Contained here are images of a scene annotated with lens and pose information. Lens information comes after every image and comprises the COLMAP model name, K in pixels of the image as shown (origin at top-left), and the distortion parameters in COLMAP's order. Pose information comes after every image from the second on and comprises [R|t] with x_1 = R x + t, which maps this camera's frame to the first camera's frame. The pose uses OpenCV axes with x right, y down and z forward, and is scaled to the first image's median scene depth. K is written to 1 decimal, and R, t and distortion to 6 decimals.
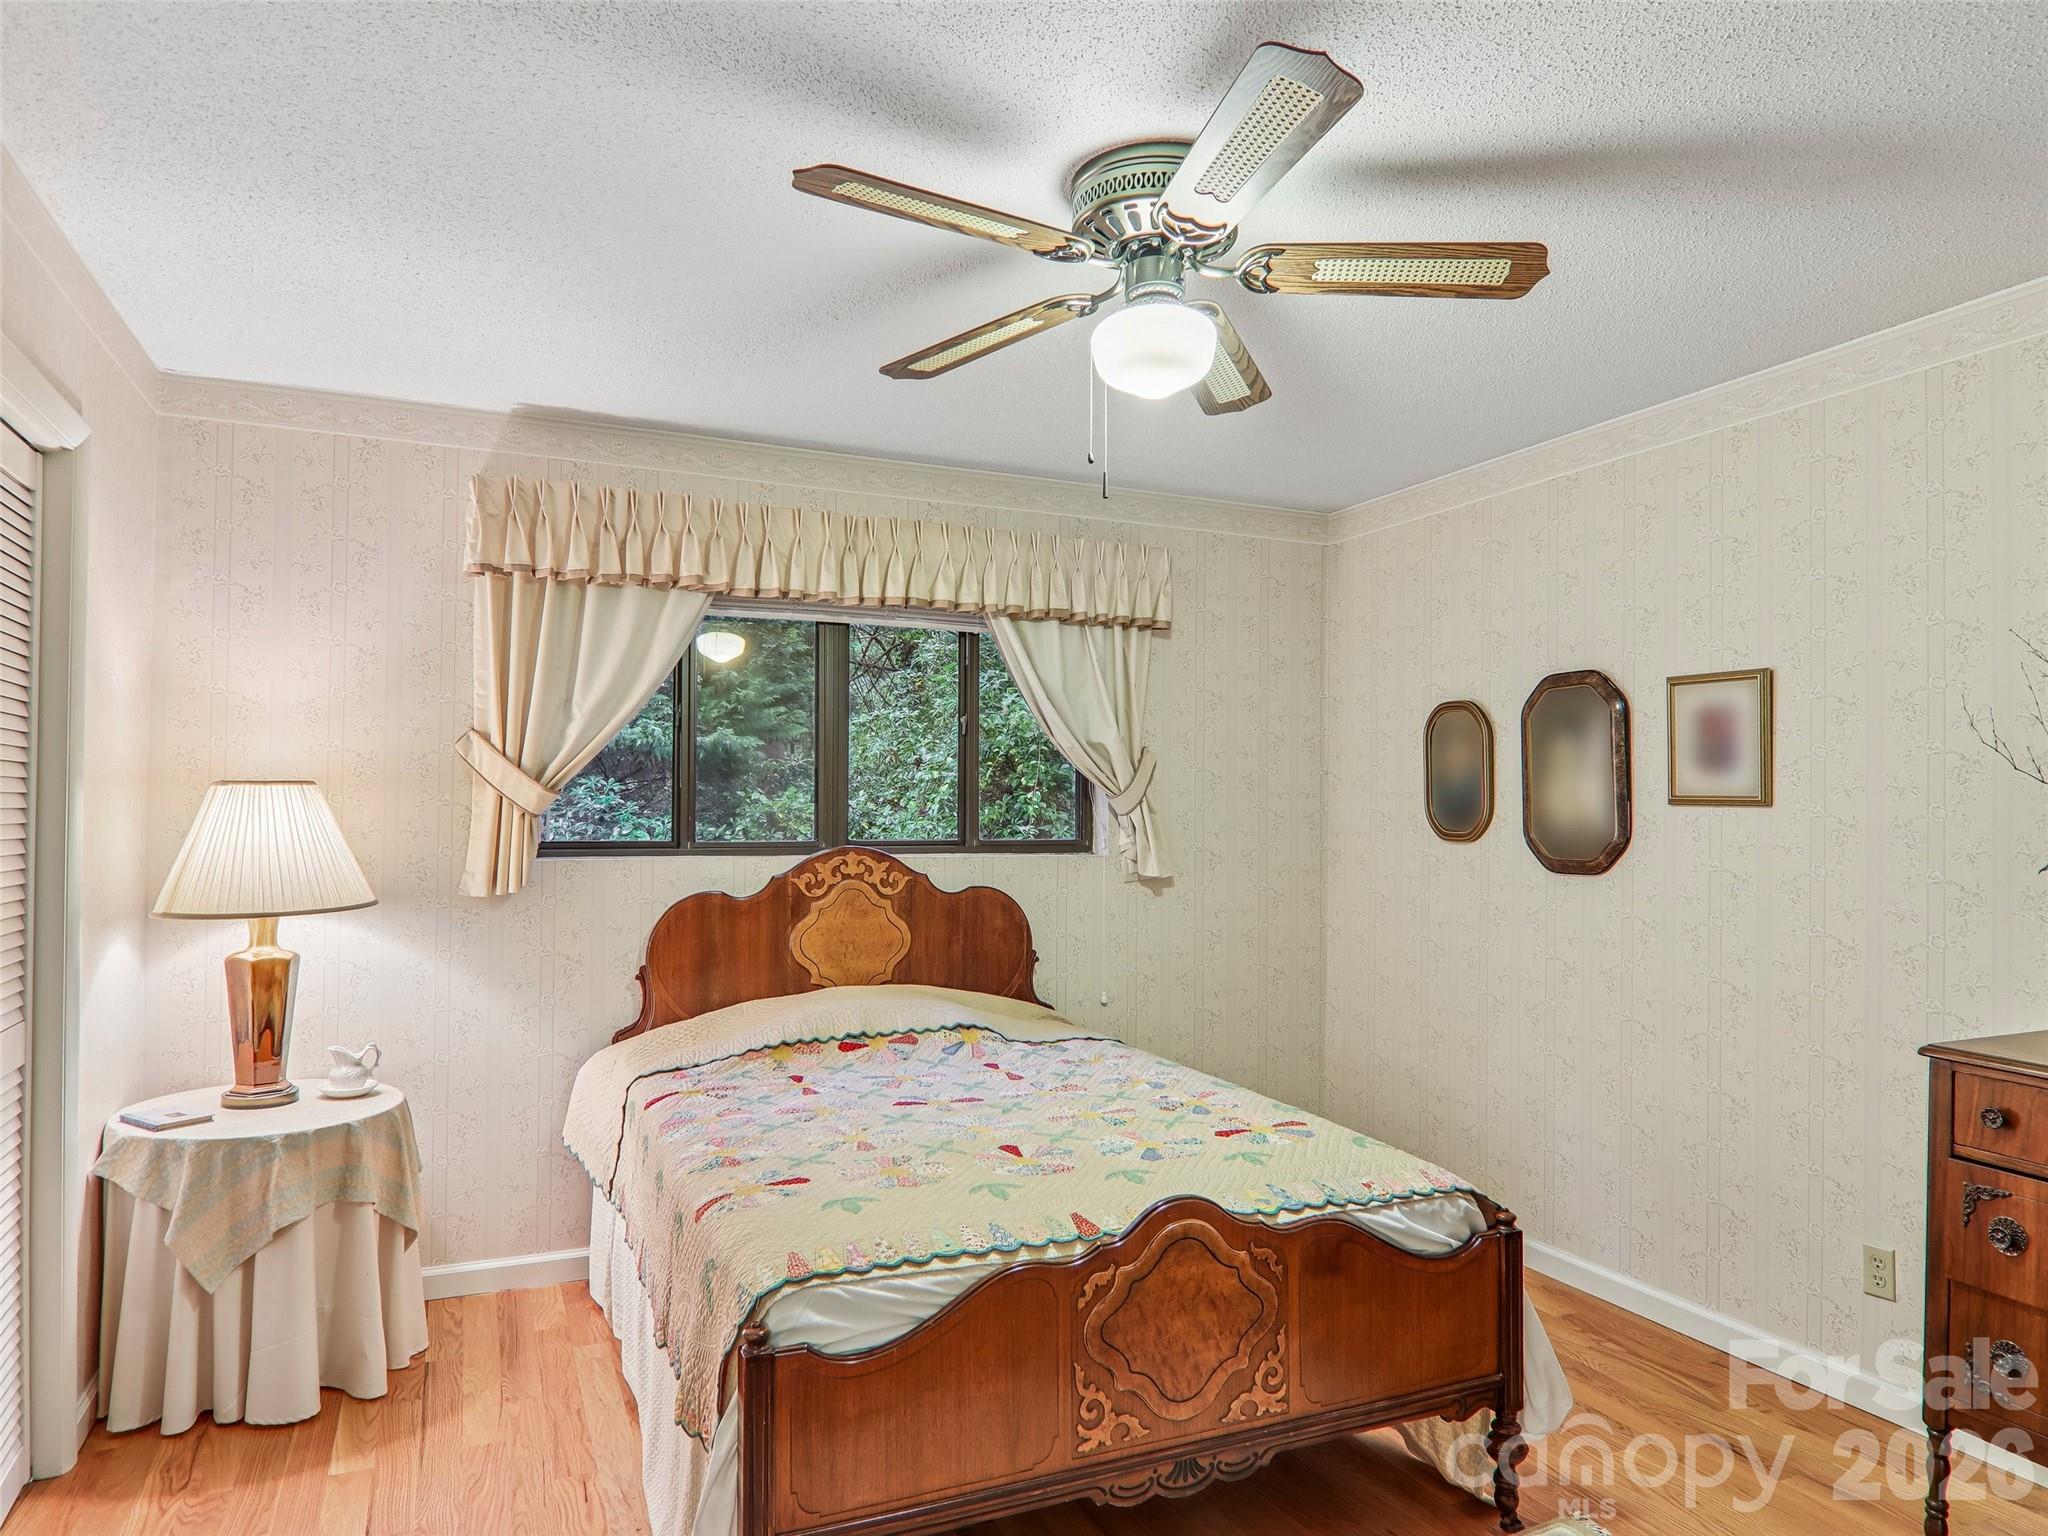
lens RADIAL K [[1274.3, 0, 1029.1], [0, 1274.3, 774.3], [0, 0, 1]] dist [0.006594, -0.022272]
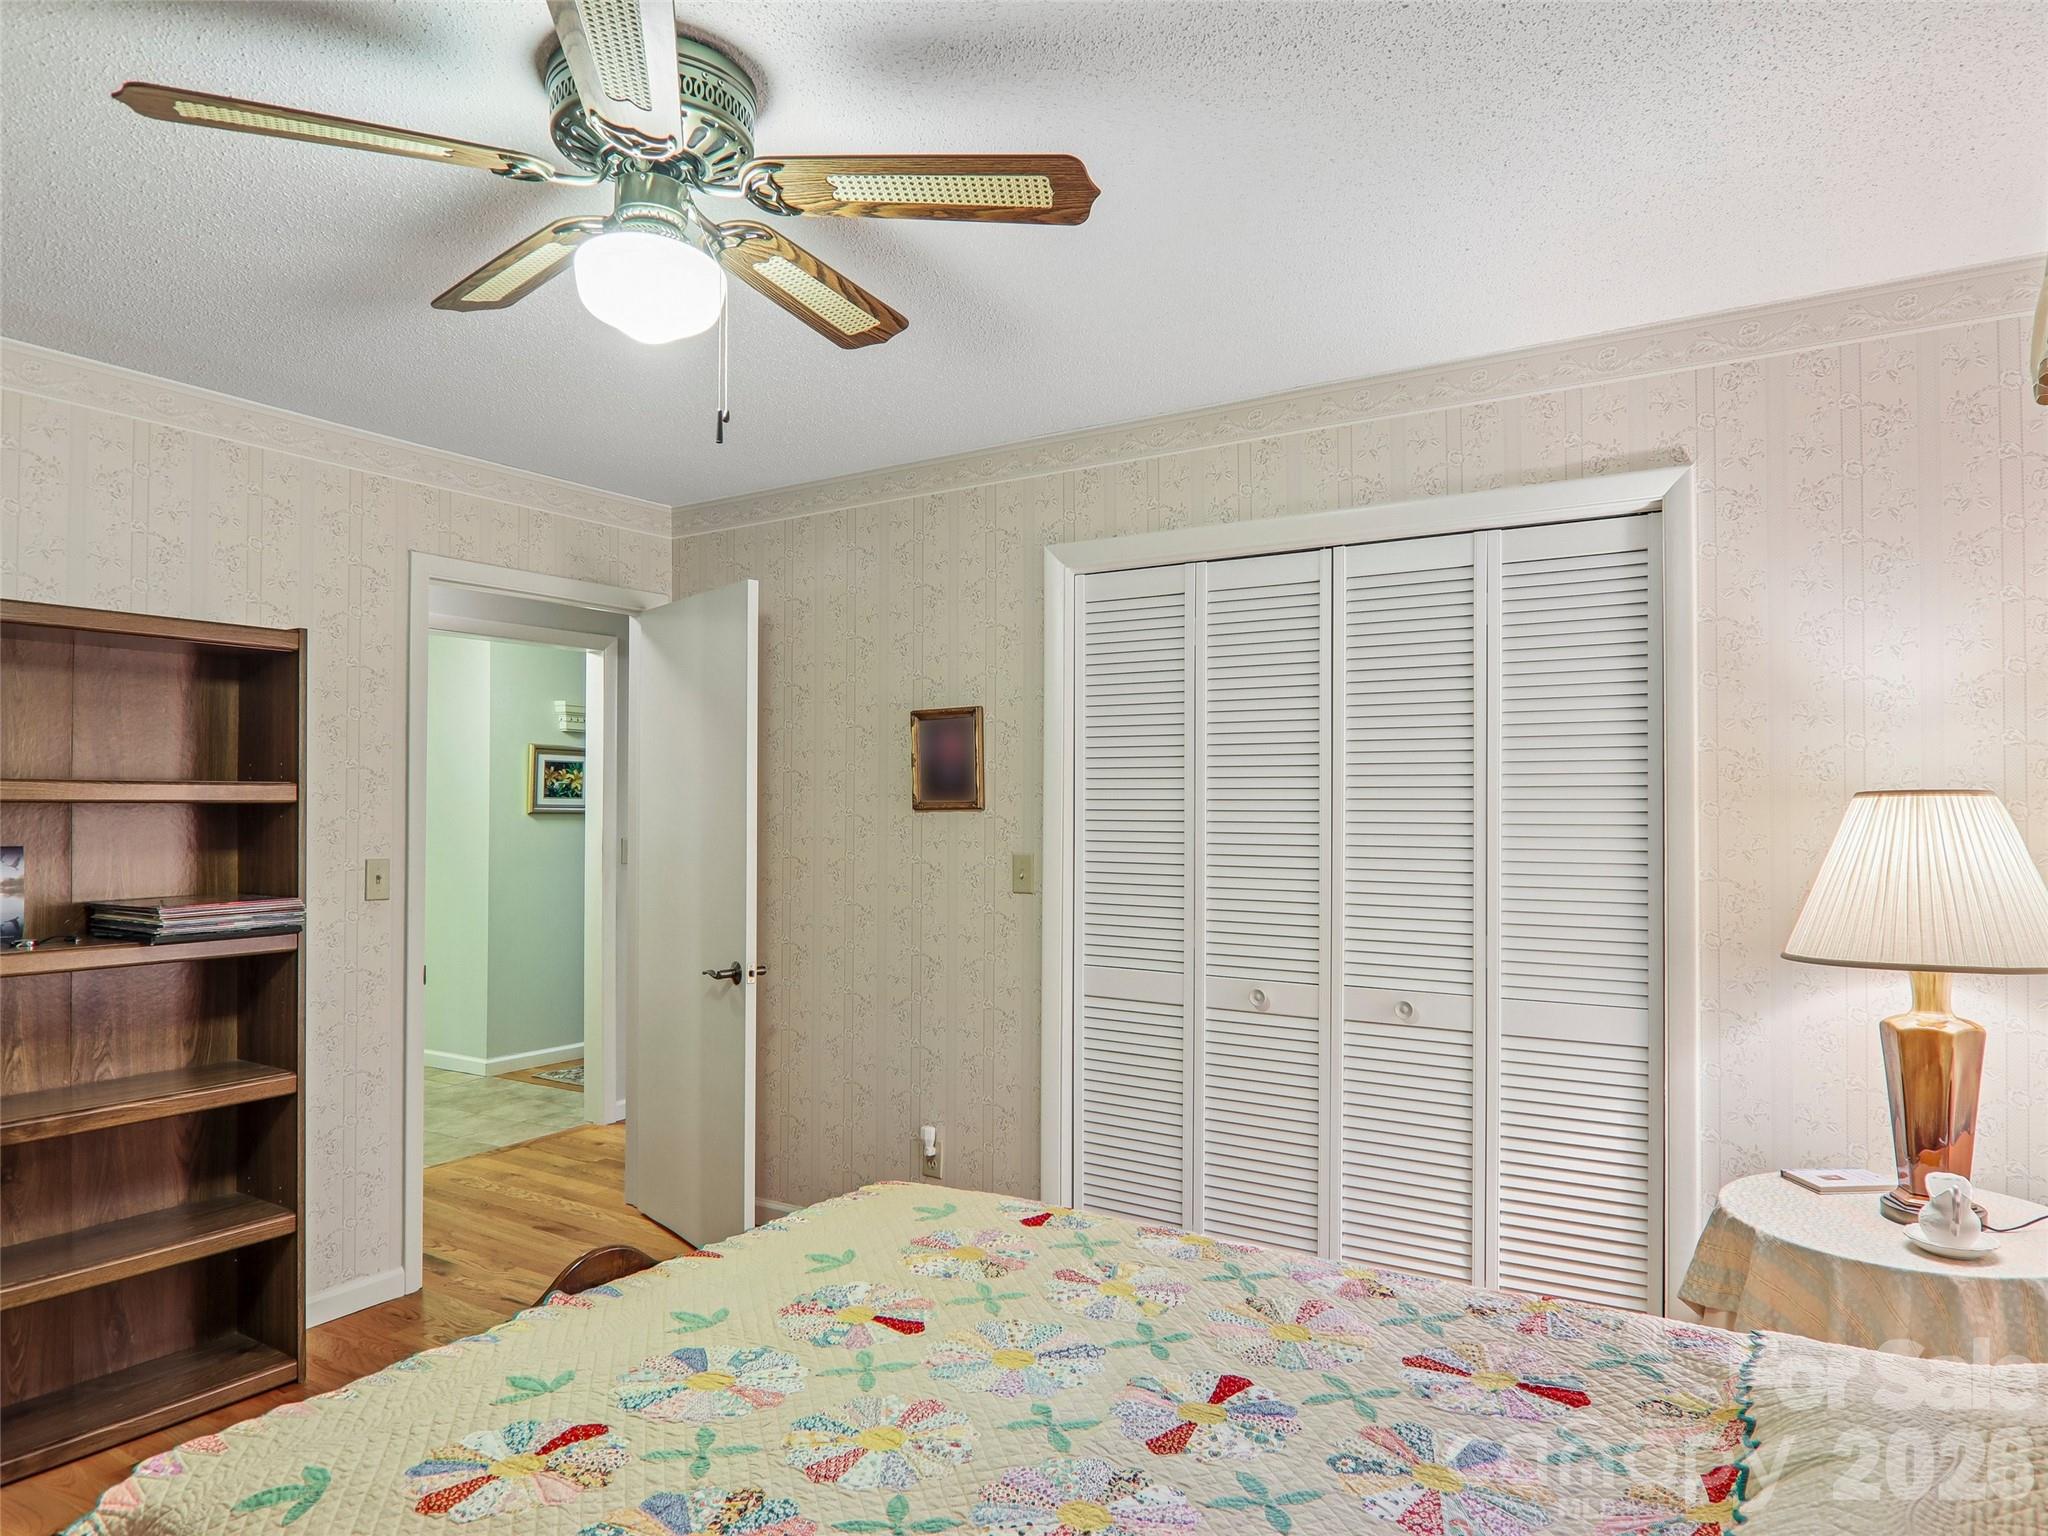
lens RADIAL K [[1274.3, 0, 1031.0], [0, 1274.3, 778.5], [0, 0, 1]] dist [0.006594, -0.022272]
pose [[-0.831195, -0.020577, -0.555600, 0.304373], [0.012245, 0.998395, -0.055295, 0.039262], [0.555846, -0.052765, -0.829609, 1.572131]]
